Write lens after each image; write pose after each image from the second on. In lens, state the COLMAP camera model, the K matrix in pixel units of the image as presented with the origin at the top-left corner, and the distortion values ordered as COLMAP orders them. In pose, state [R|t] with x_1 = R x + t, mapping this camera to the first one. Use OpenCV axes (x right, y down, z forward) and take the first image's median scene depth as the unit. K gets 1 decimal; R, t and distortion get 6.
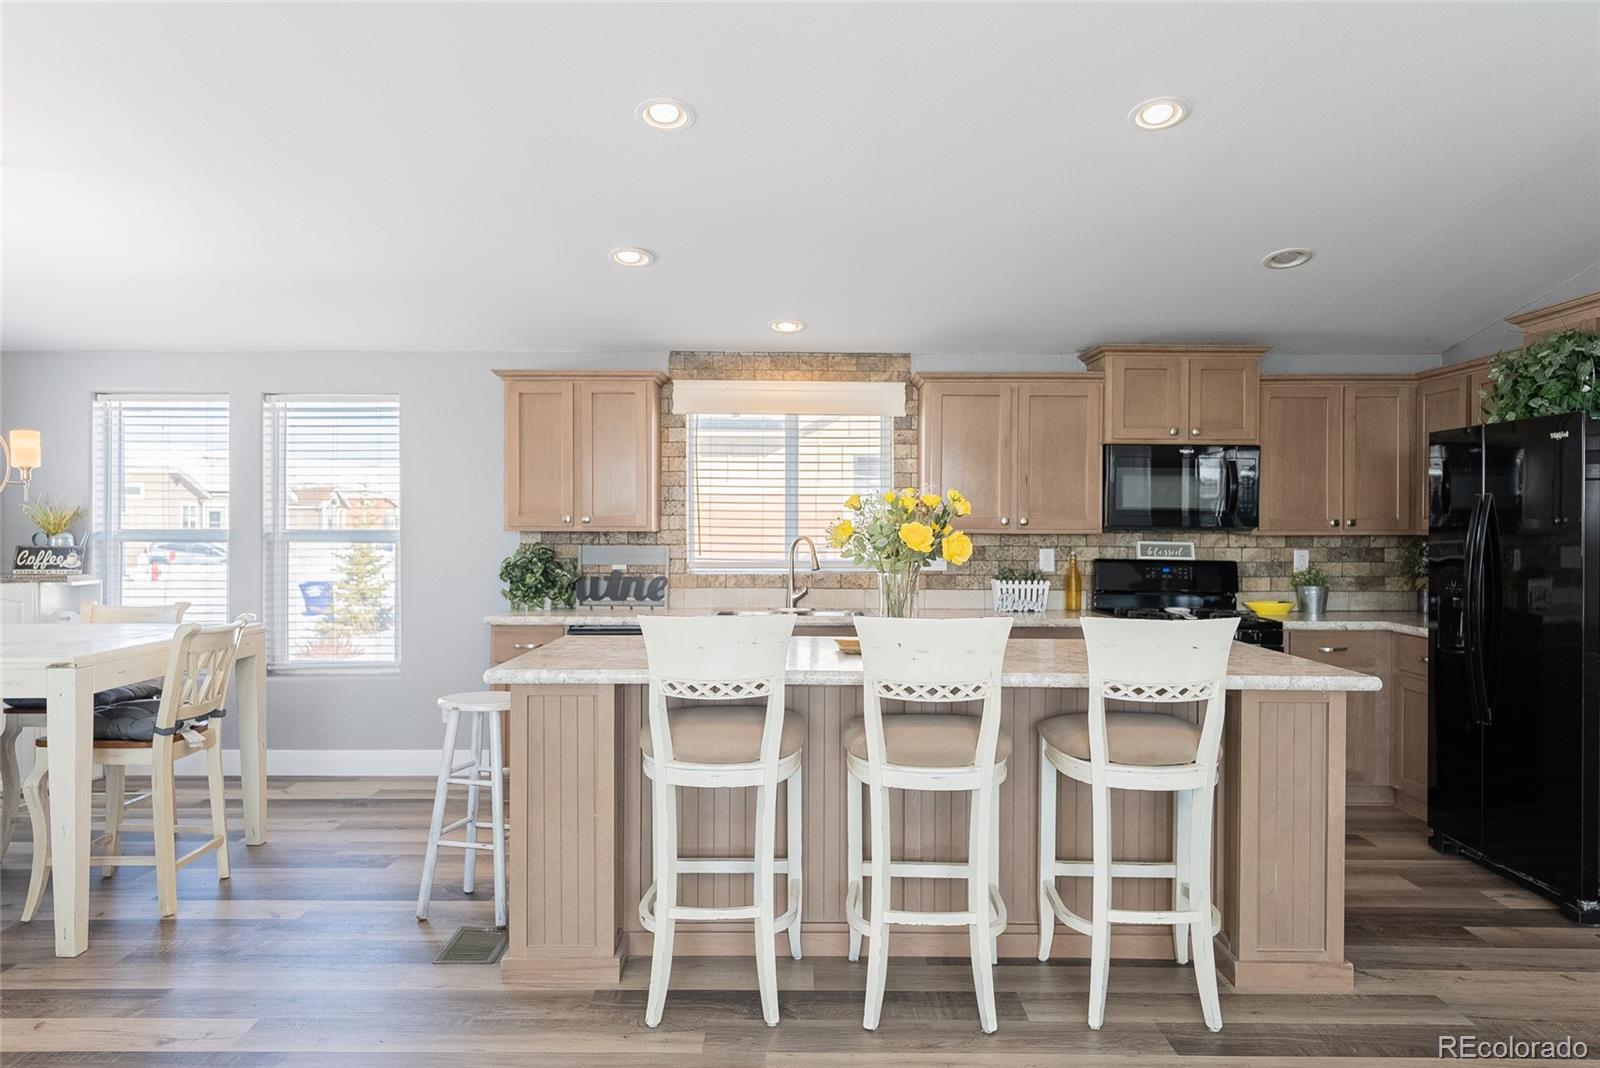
lens RADIAL K [[1066.9, 0, 800.0], [0, 1066.9, 534.0], [0, 0, 1]] dist [0.002330, -0.004106]
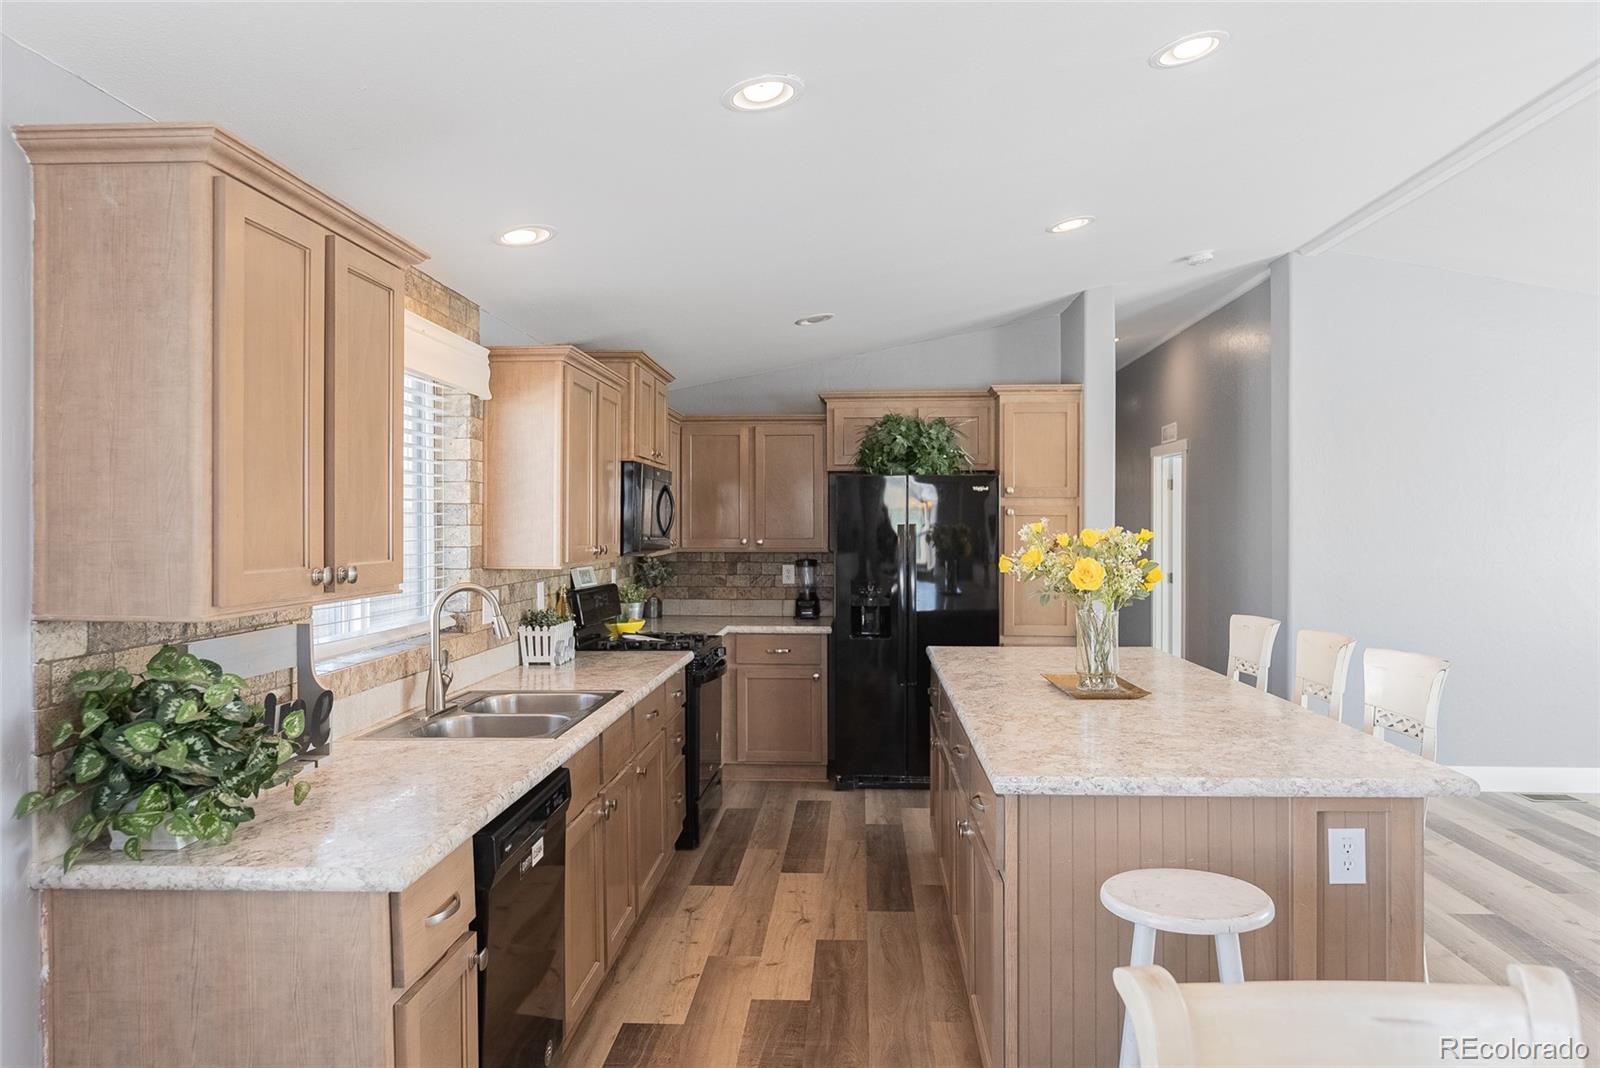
lens RADIAL K [[1066.9, 0, 800.0], [0, 1066.9, 534.0], [0, 0, 1]] dist [0.002330, -0.004106]
pose [[0.056218, -0.012896, 0.998335, -0.568634], [0.008998, 0.999883, 0.012409, -0.030935], [-0.998378, 0.008286, 0.056328, 0.764449]]
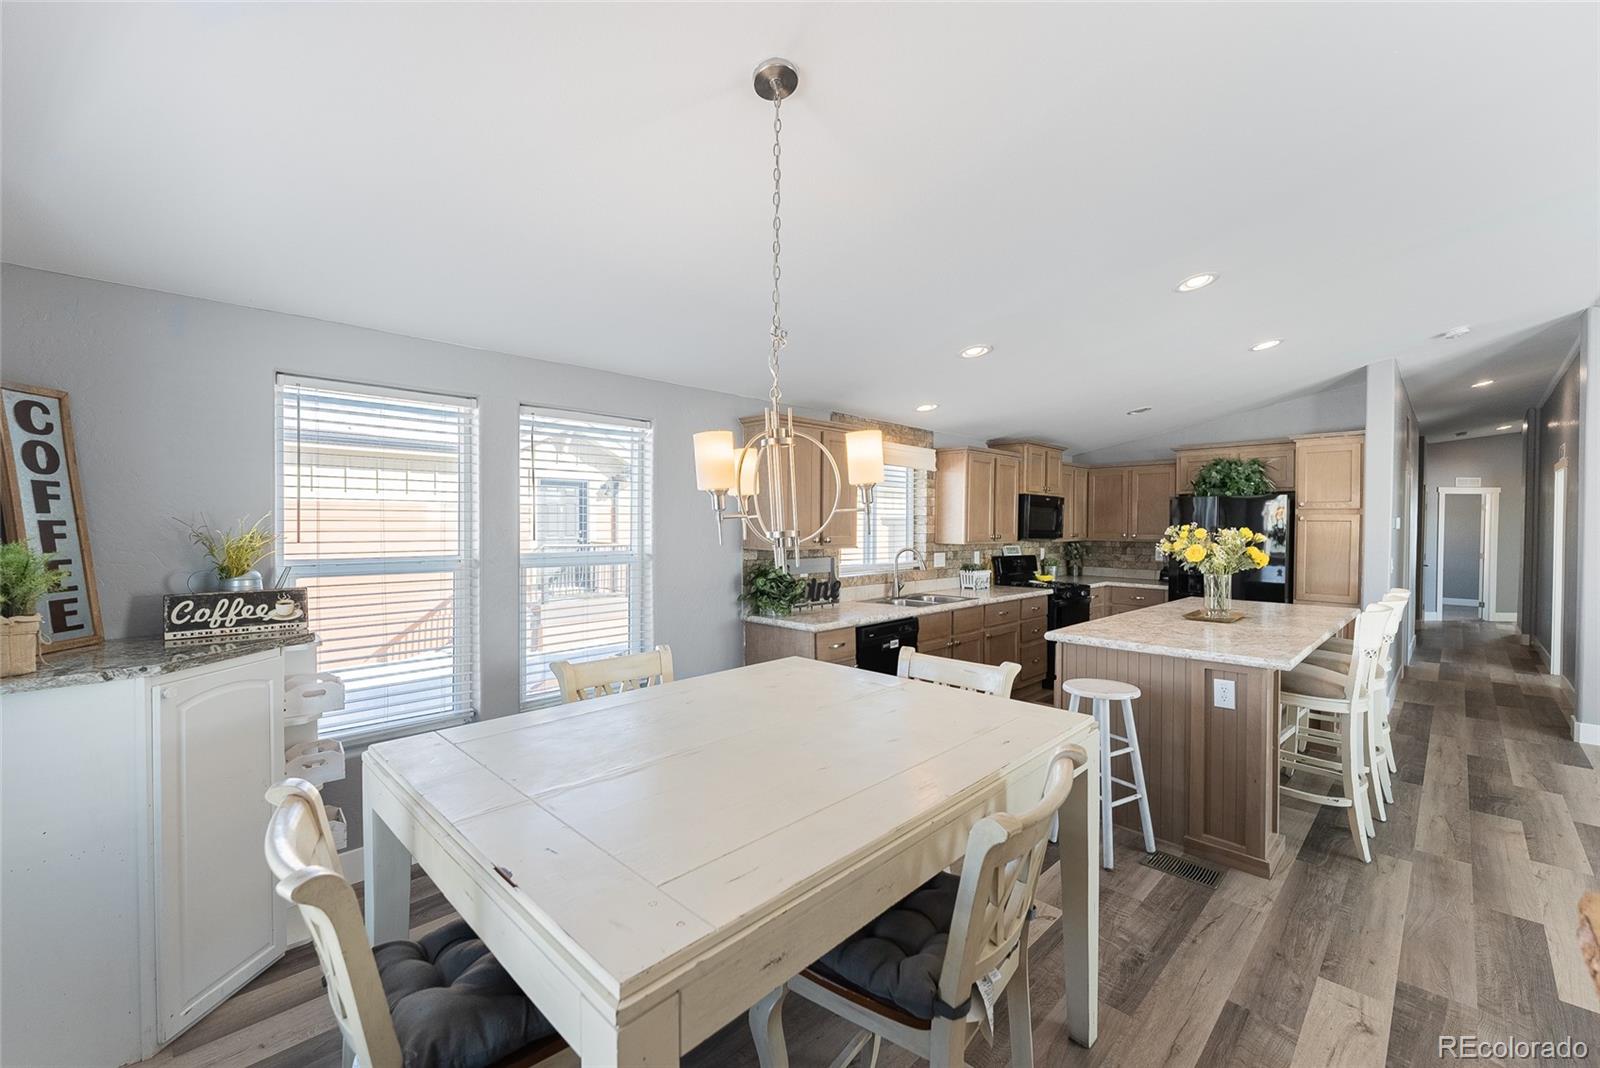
lens RADIAL K [[647.2, 0, 800.0], [0, 647.2, 534.0], [0, 0, 1]] dist [0.001208, -0.000121]
pose [[0.712875, -0.010613, 0.701211, -0.724600], [0.002878, 0.999921, 0.012207, -0.028512], [-0.701285, -0.006684, 0.712849, 0.451546]]
